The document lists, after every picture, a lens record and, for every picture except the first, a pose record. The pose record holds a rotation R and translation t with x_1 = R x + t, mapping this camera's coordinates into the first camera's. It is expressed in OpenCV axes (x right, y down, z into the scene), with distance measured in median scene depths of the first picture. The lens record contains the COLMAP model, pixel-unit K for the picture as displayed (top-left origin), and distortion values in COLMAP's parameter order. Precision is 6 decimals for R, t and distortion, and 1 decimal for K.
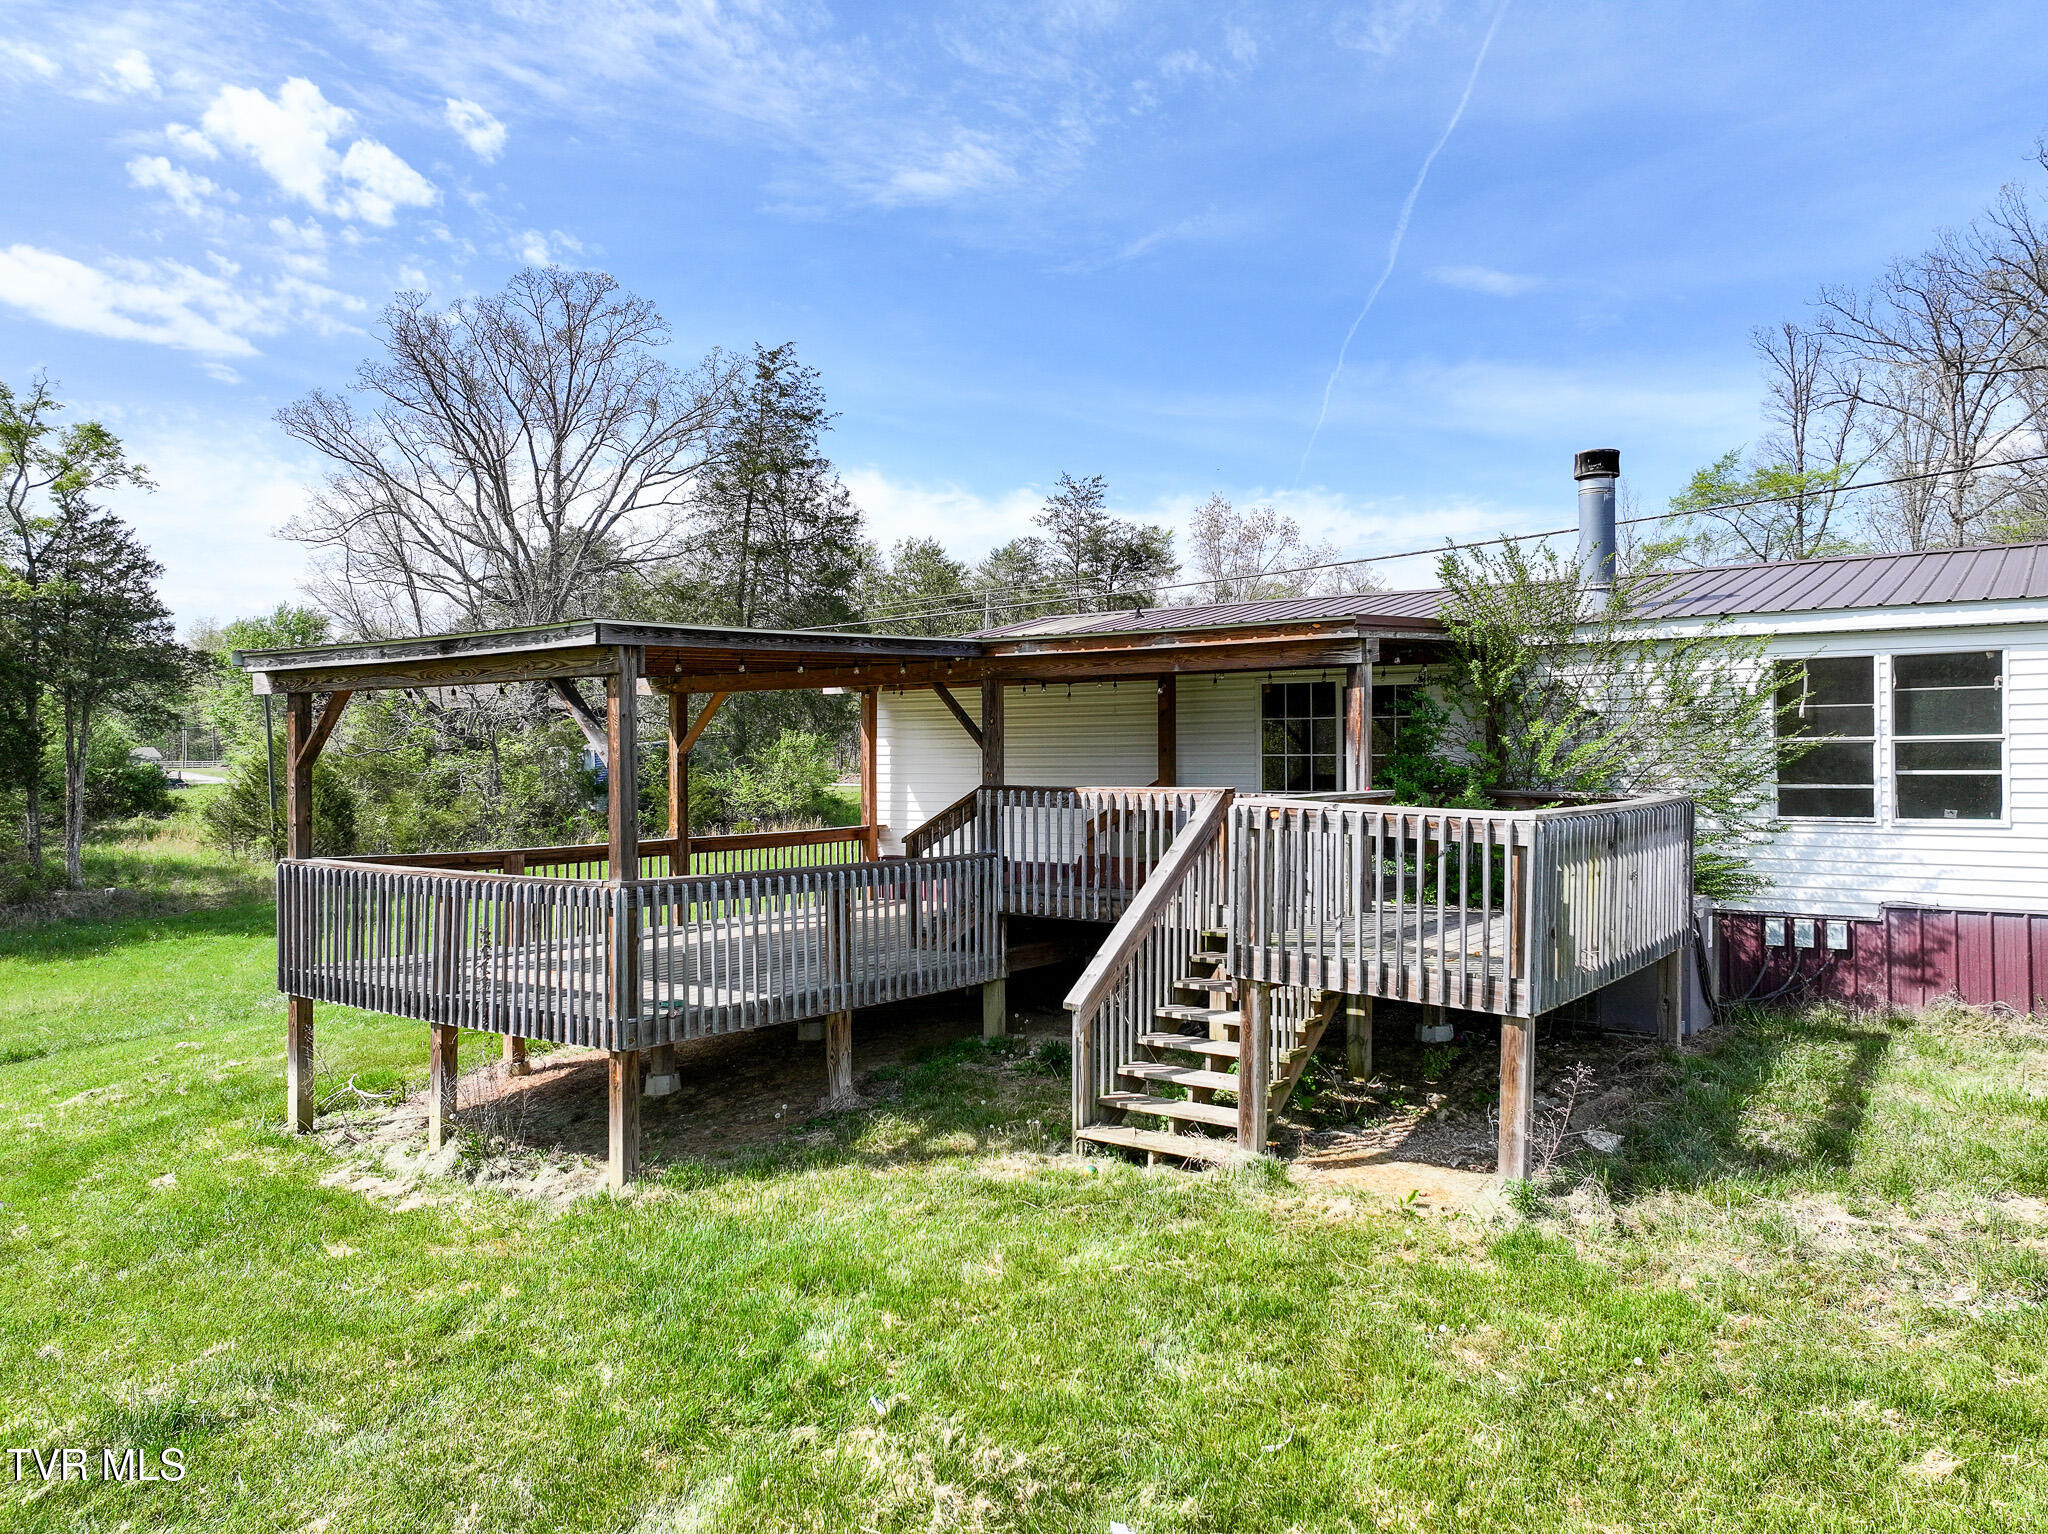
lens RADIAL K [[1437.5, 0, 1010.1], [0, 1437.5, 763.1], [0, 0, 1]] dist [0.001642, 0.013543]
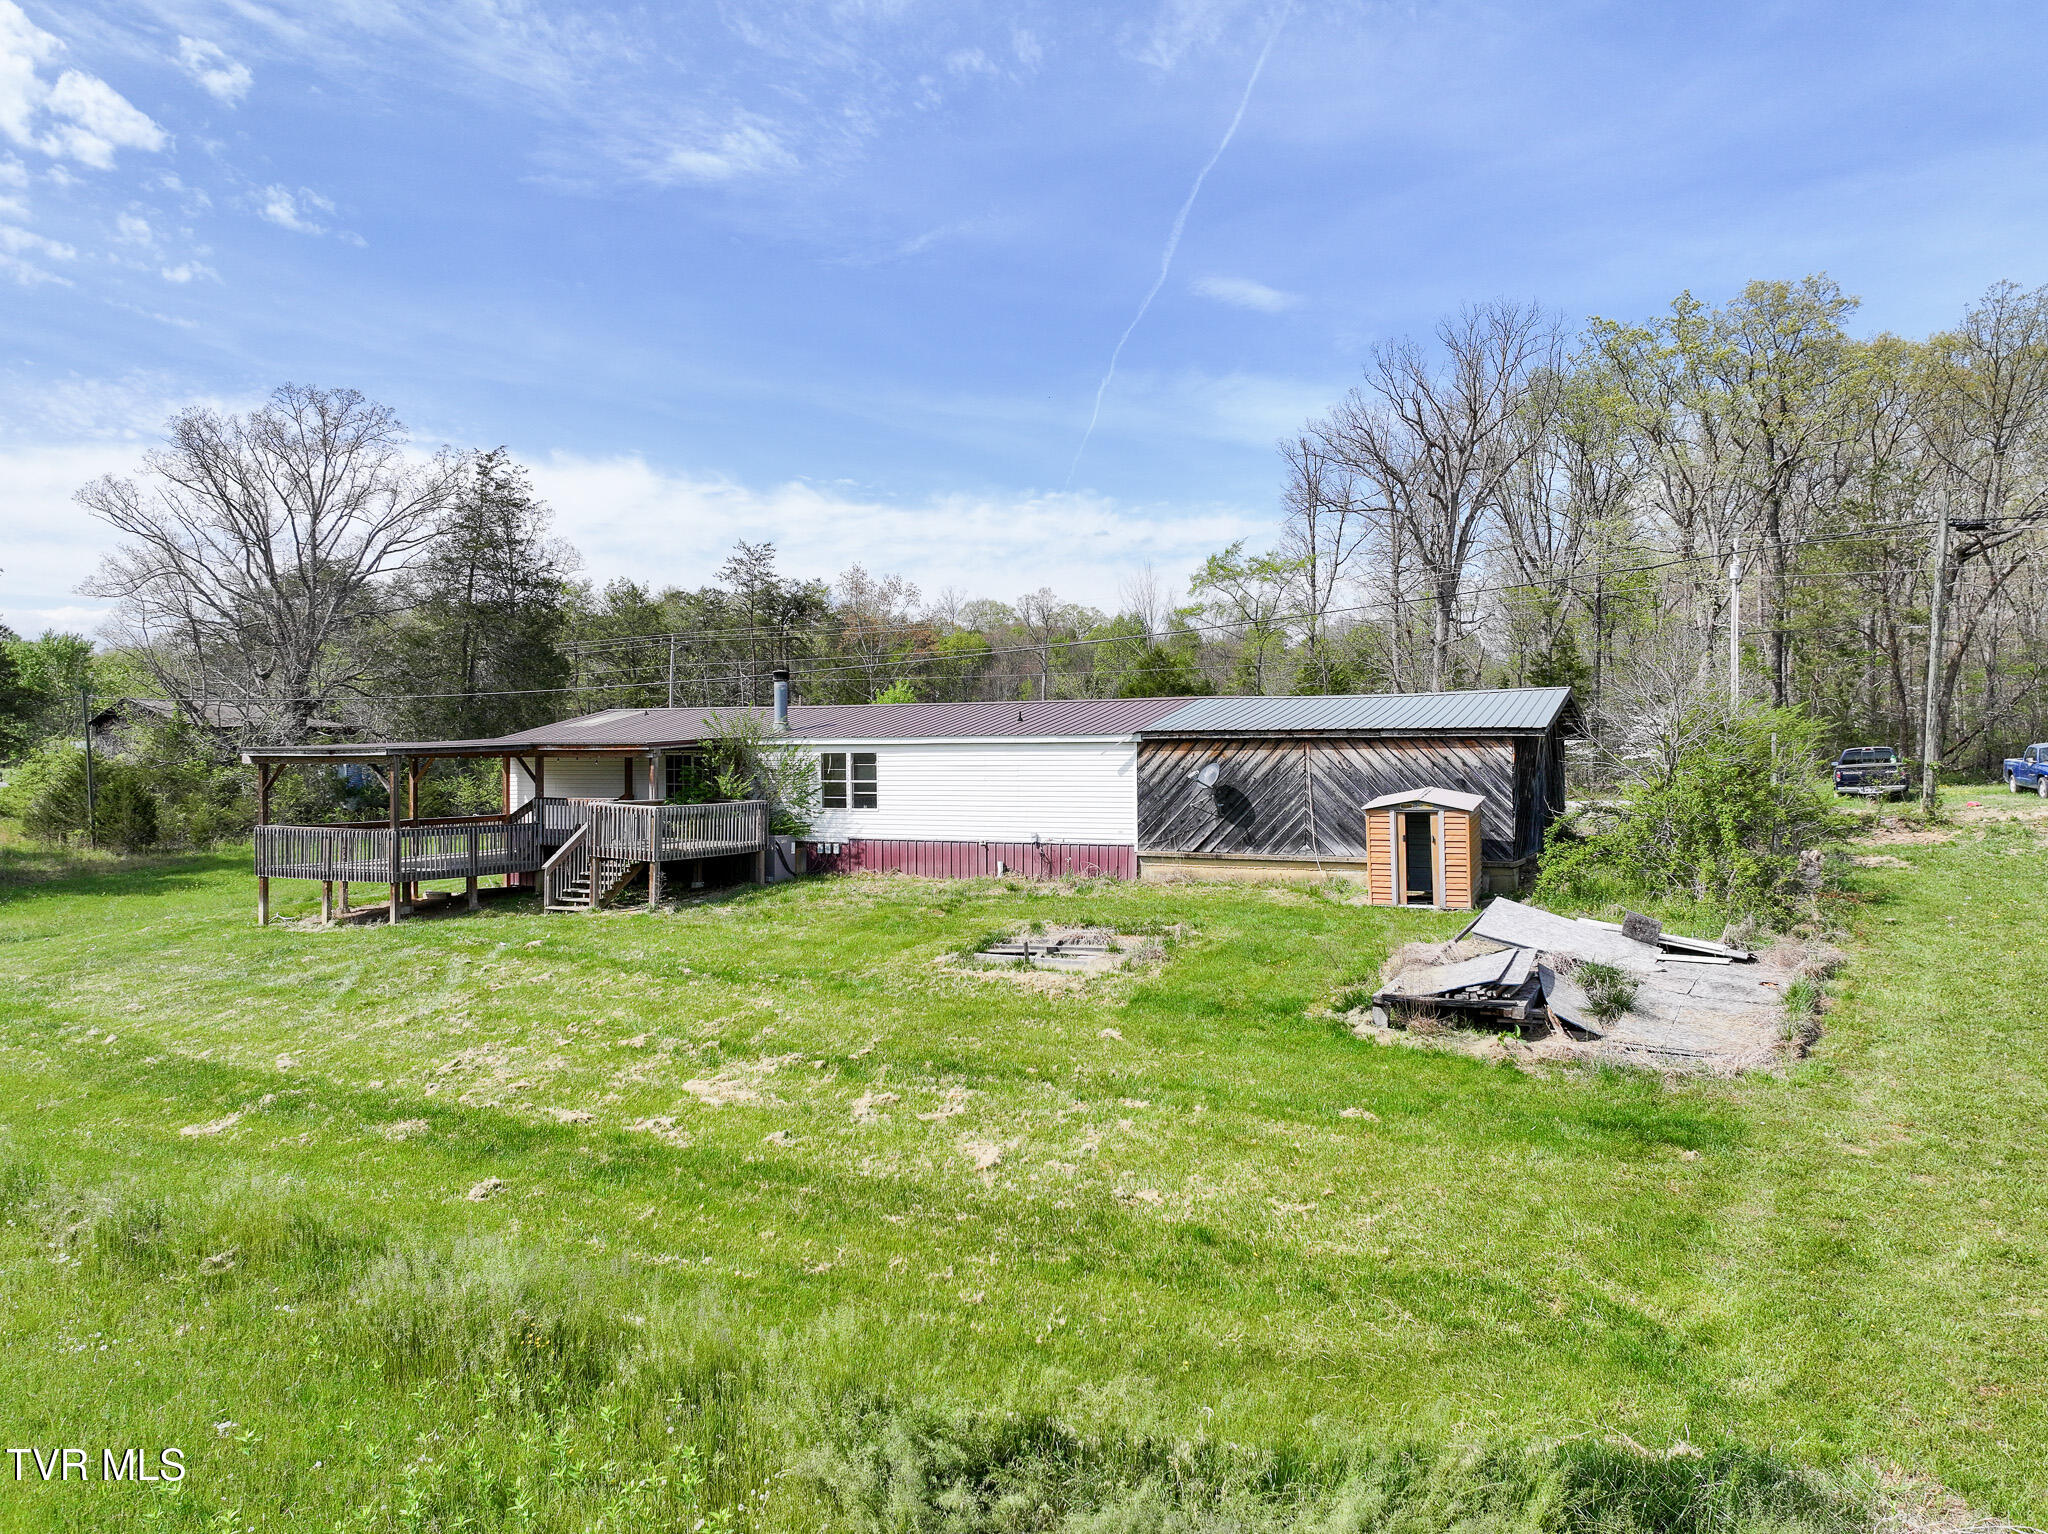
lens RADIAL K [[1437.5, 0, 1016.9], [0, 1437.5, 771.1], [0, 0, 1]] dist [0.001642, 0.013543]
pose [[0.986699, 0.001497, 0.162550, 0.095560], [-0.002673, 0.999972, 0.007018, -0.011428], [-0.162535, -0.007359, 0.986675, -0.372316]]
